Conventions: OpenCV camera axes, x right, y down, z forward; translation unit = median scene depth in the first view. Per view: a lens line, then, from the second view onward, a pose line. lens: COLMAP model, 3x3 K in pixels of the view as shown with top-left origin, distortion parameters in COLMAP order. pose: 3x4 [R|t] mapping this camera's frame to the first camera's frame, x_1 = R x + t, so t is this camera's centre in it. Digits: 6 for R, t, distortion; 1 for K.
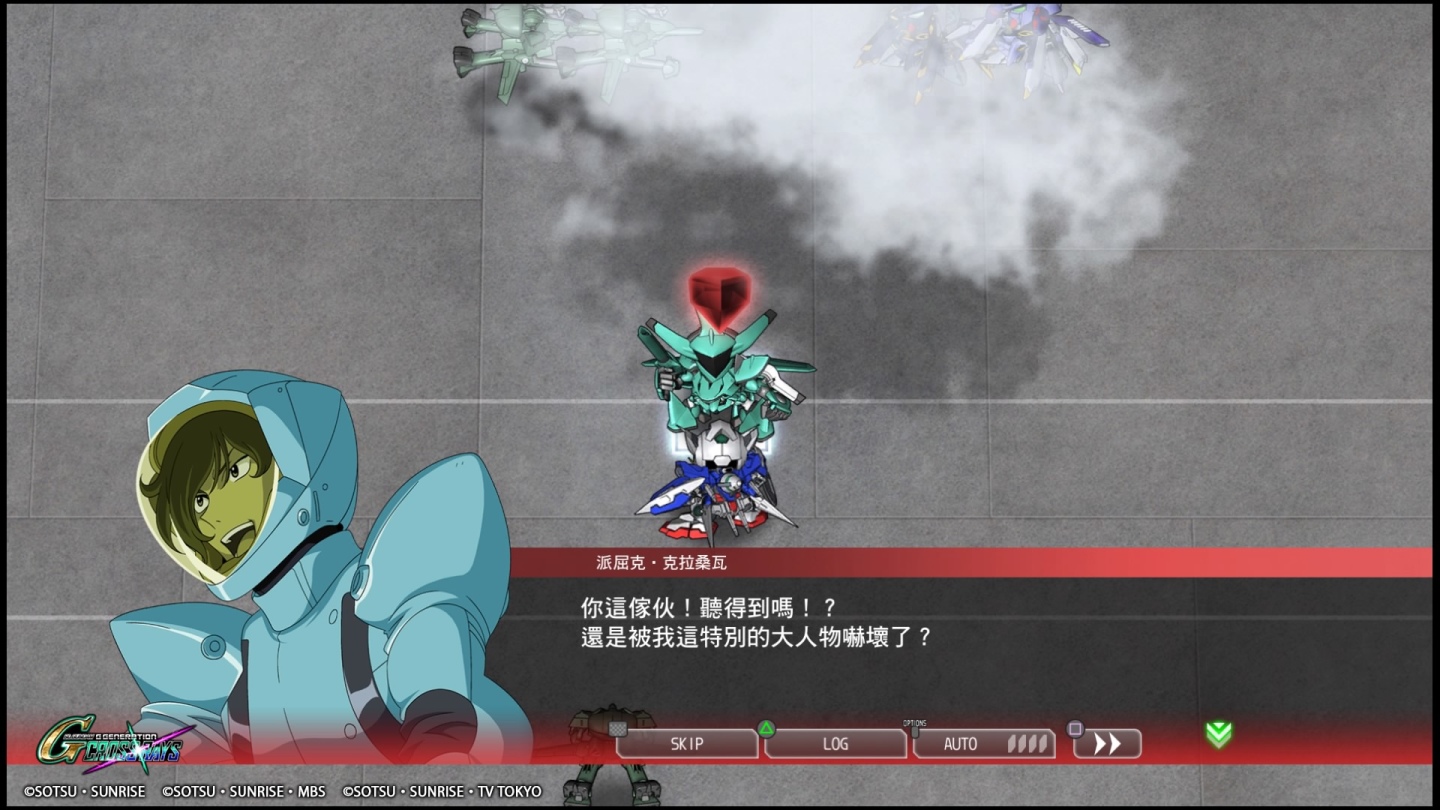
lens RADIAL K [[576.5, 0, 720.2], [0, 576.5, 411.9], [0, 0, 1]] dist [0.000034, -0.000008]
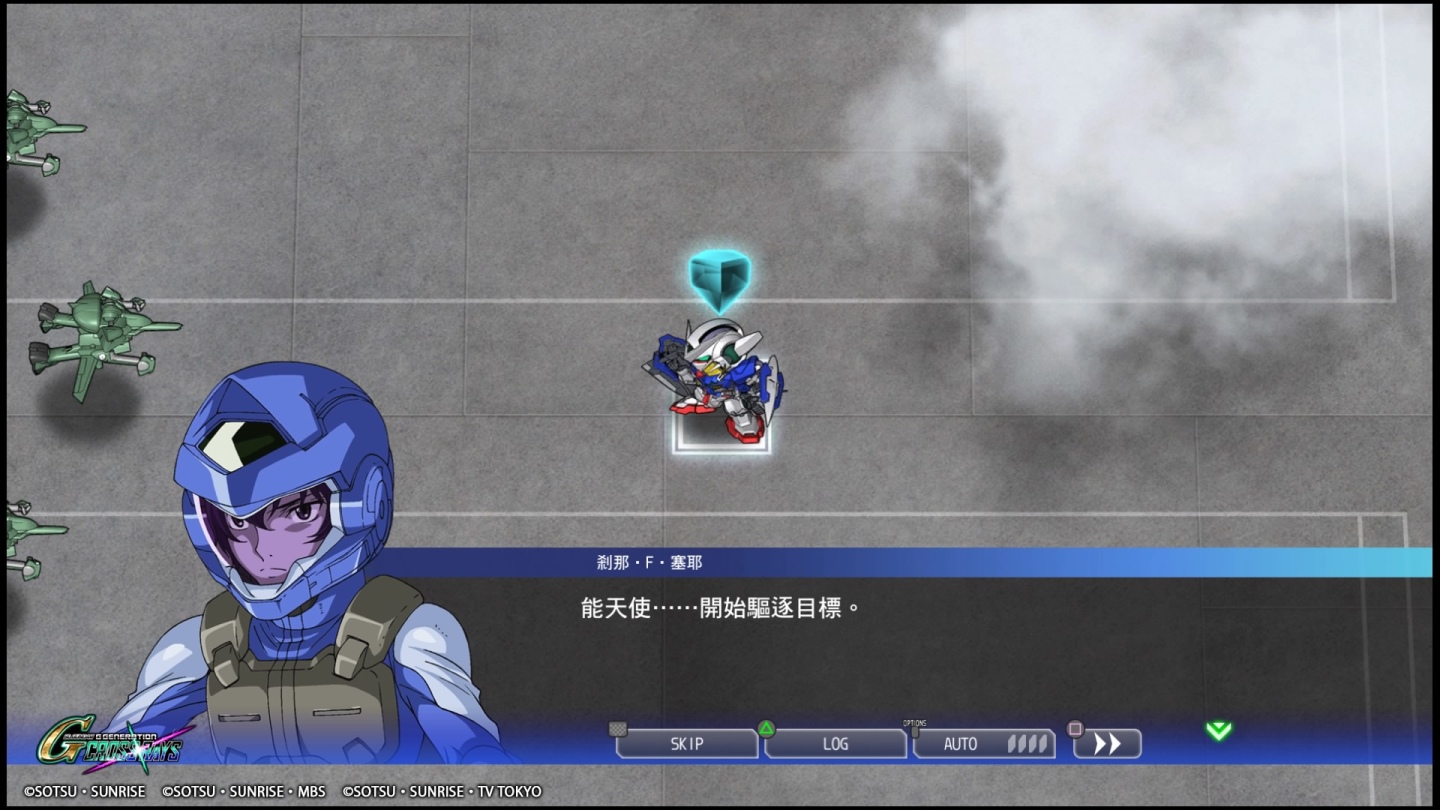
lens RADIAL K [[576.5, 0, 724.5], [0, 576.5, 412.8], [0, 0, 1]] dist [0.000034, -0.000008]
pose [[1.000000, -0.000013, -0.000037, 0.917026], [0.000013, 1.000000, 0.000032, 0.177199], [0.000037, -0.000032, 1.000000, -0.007059]]
